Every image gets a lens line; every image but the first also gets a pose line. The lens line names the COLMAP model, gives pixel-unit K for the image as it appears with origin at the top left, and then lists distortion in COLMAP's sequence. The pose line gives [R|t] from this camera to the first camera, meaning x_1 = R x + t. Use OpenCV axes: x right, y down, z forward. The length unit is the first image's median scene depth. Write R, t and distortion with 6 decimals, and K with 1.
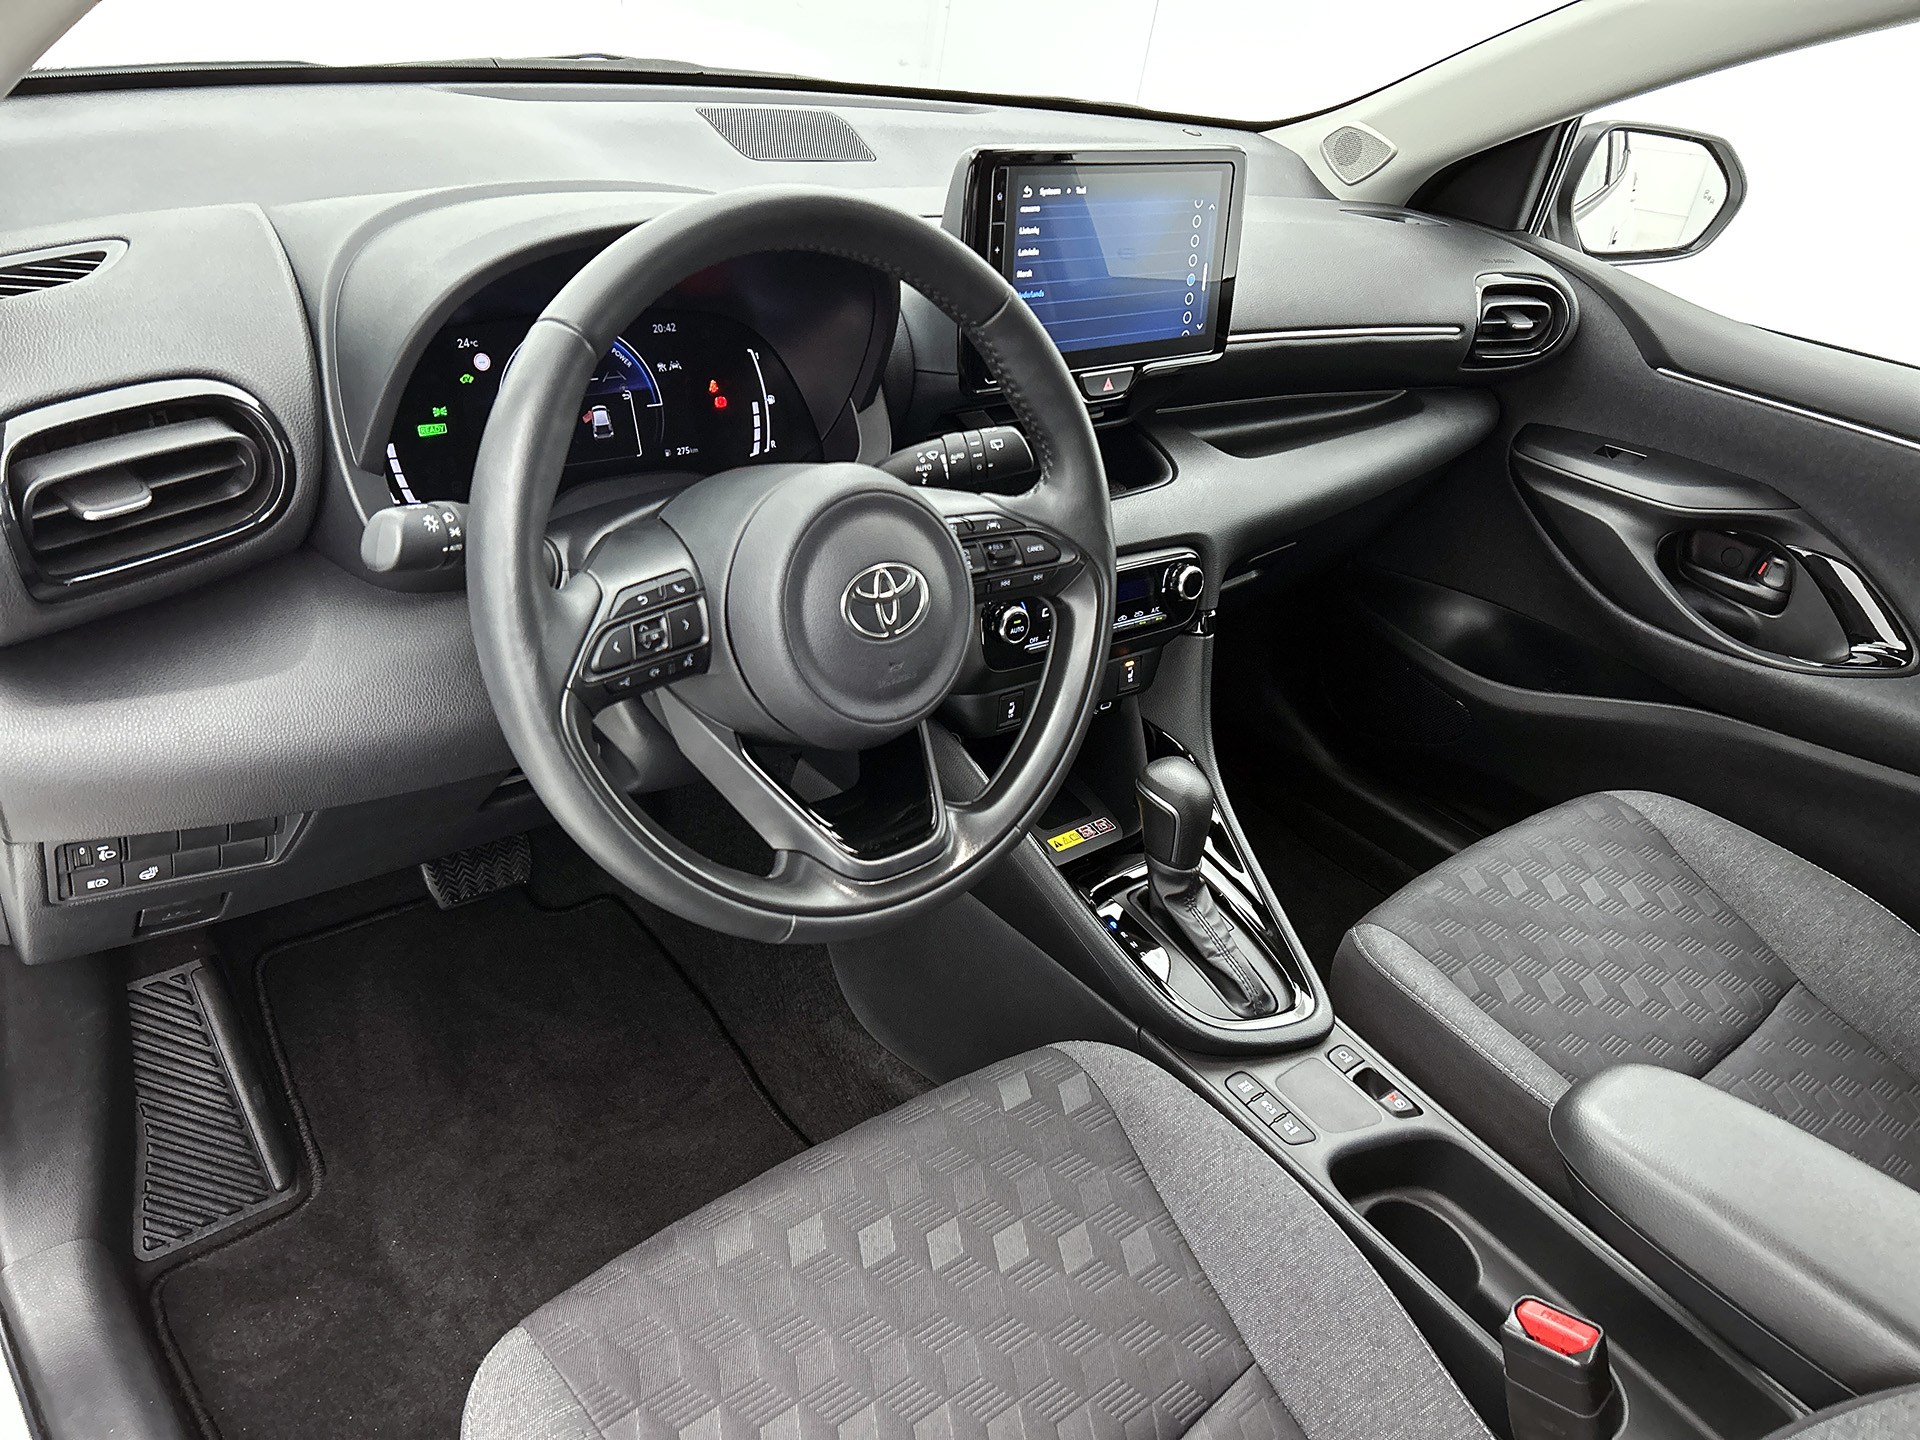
lens RADIAL K [[1446.0, 0, 968.5], [0, 1446.0, 714.2], [0, 0, 1]] dist [0.039330, -0.034489]
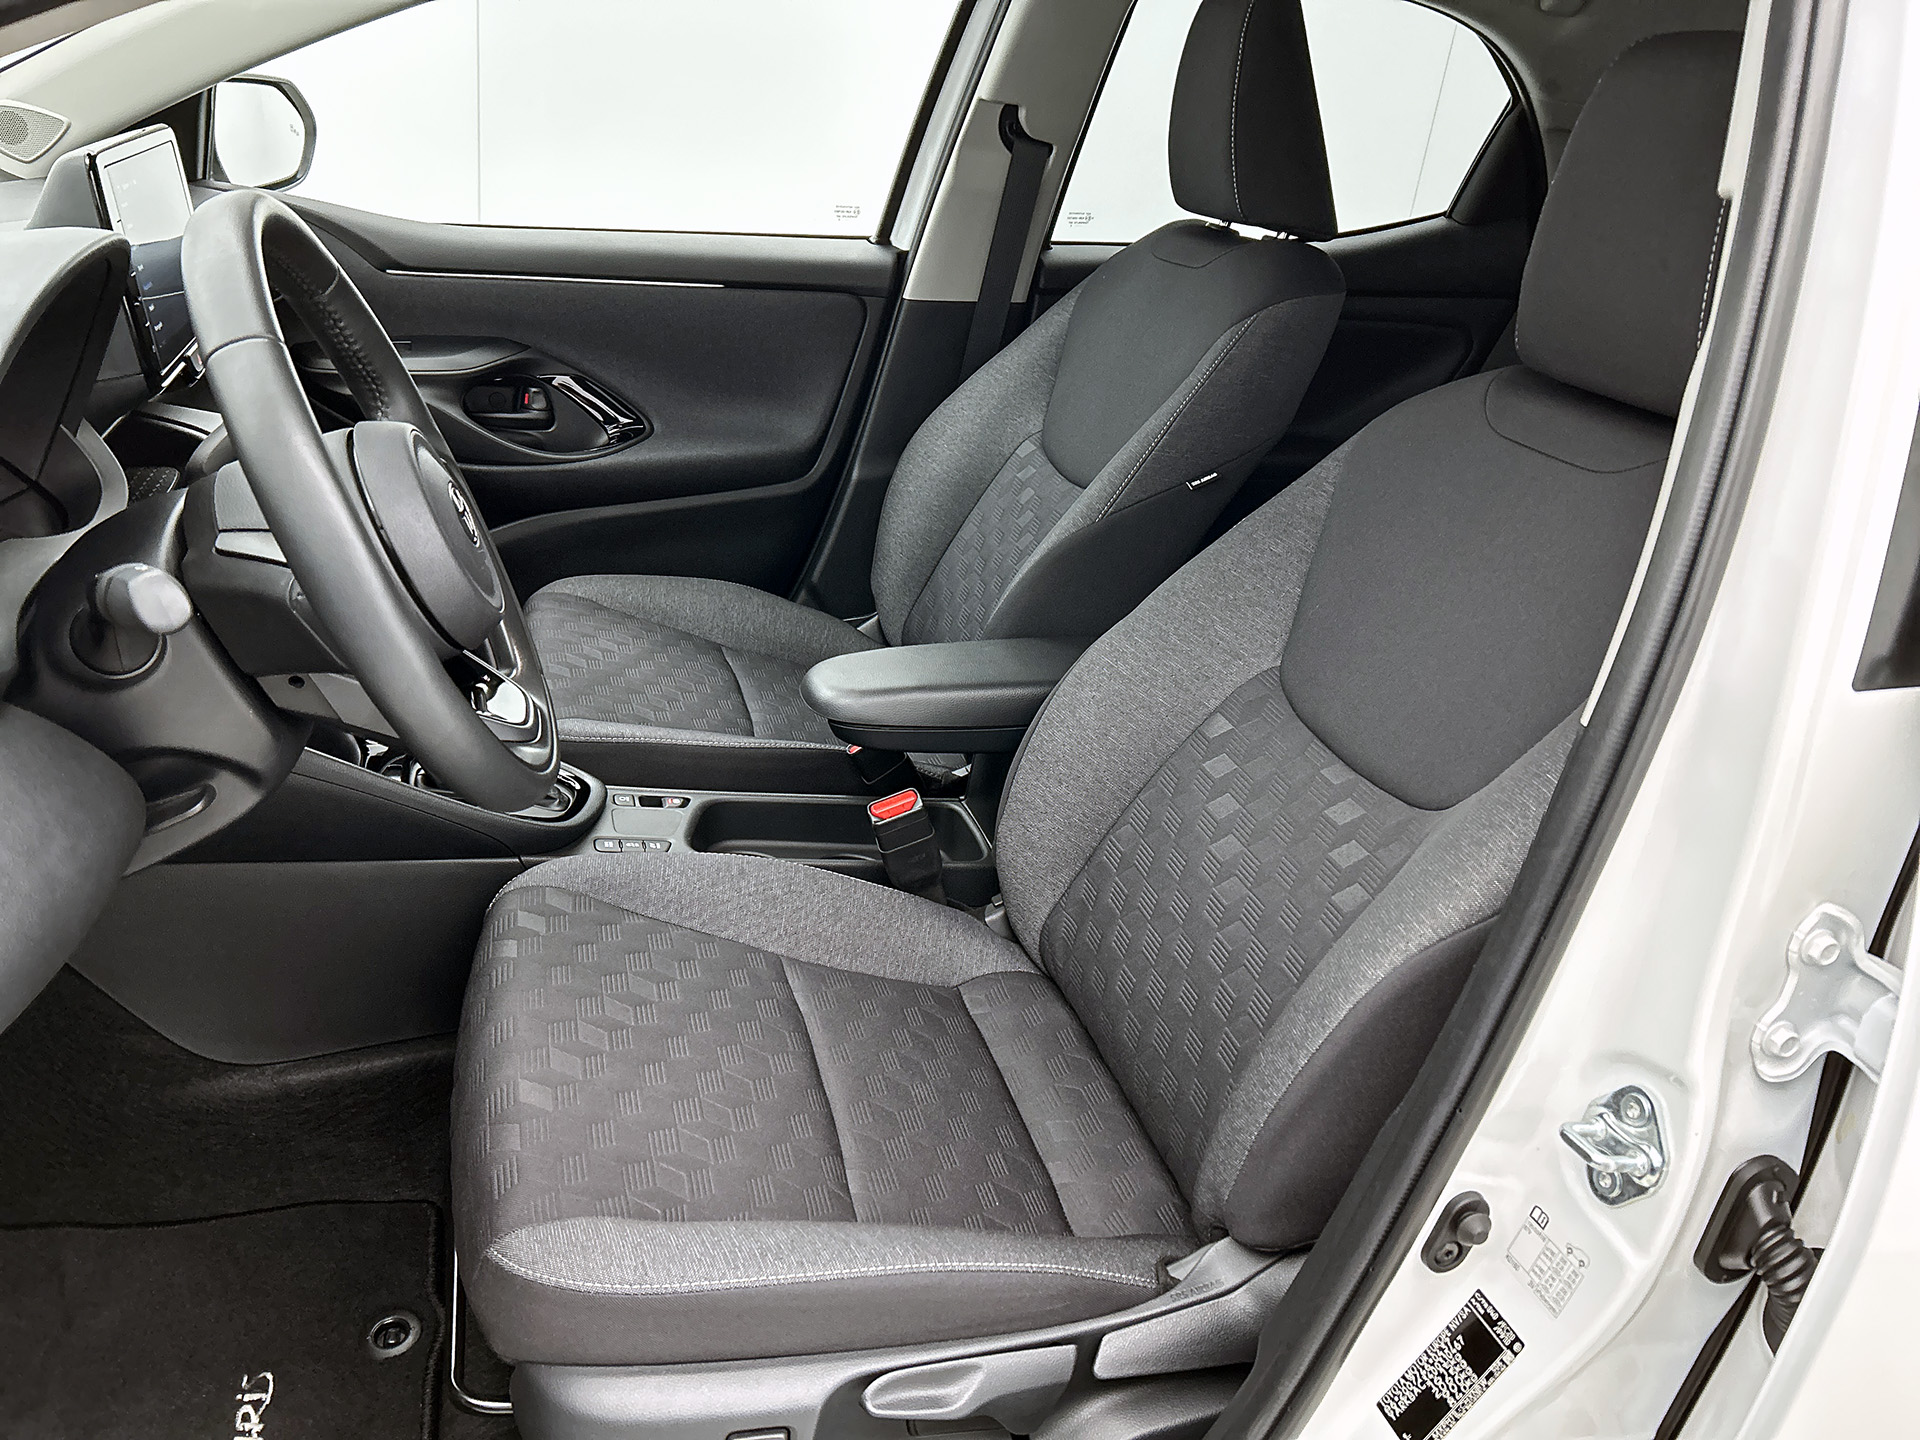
lens RADIAL K [[1446.0, 0, 954.1], [0, 1446.0, 722.9], [0, 0, 1]] dist [0.039330, -0.034489]
pose [[0.429188, -0.451337, 0.782363, -0.660378], [0.410042, 0.869156, 0.276466, -0.071202], [-0.804775, 0.202146, 0.558099, 0.008260]]
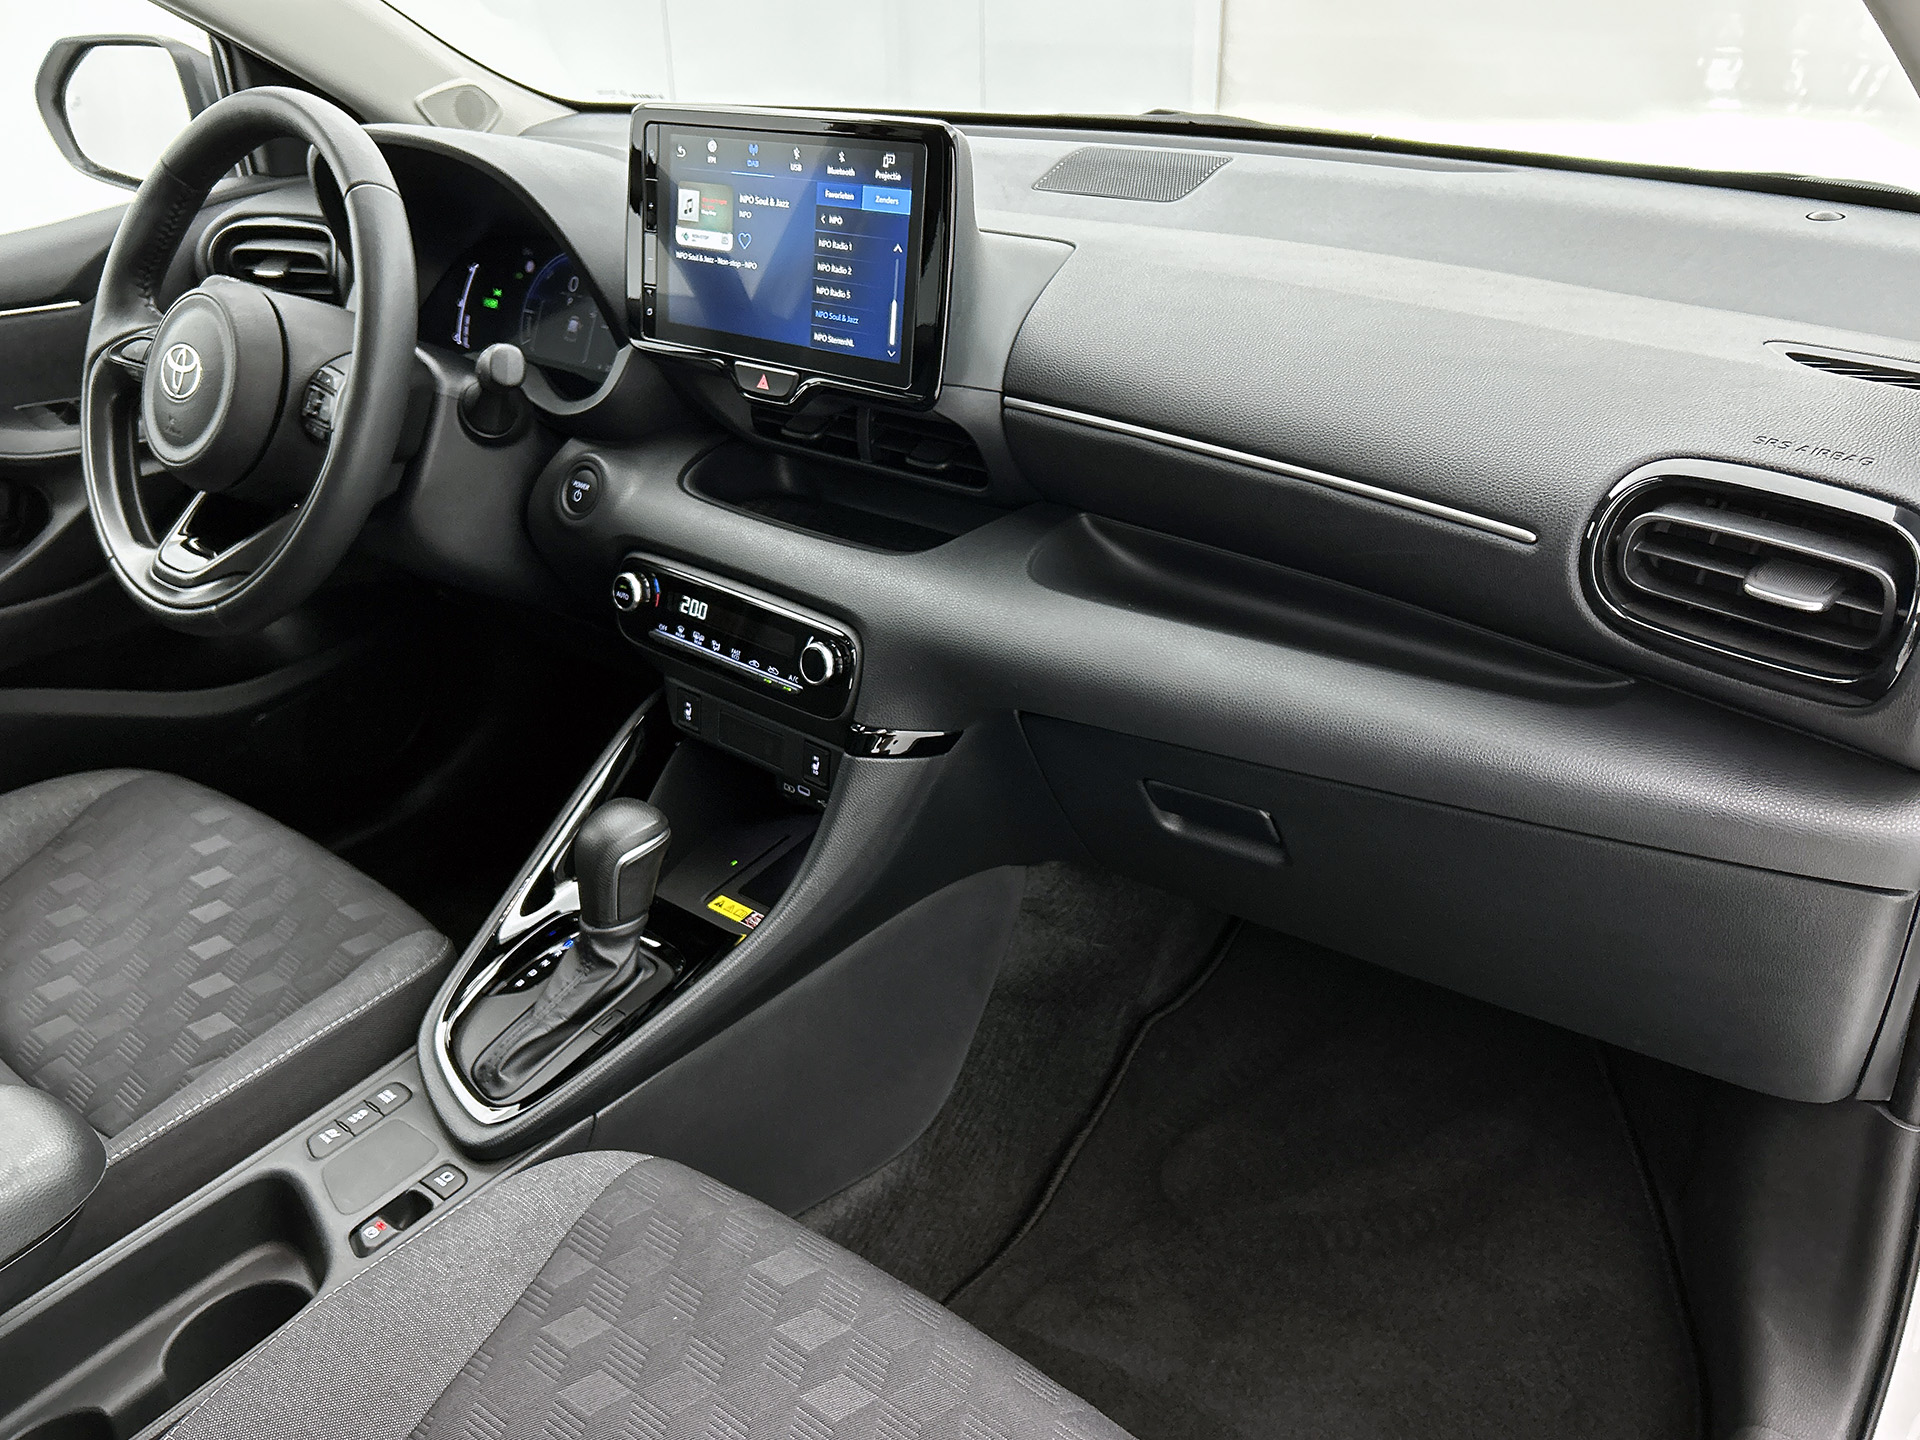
lens RADIAL K [[1578.7, 0, 970.9], [0, 1578.7, 733.1], [0, 0, 1]] dist [0.013723, -0.010326]
pose [[0.176666, 0.304351, -0.936034, 1.125873], [-0.466176, 0.863437, 0.192761, -0.300714], [0.866873, 0.402302, 0.294421, 0.958189]]
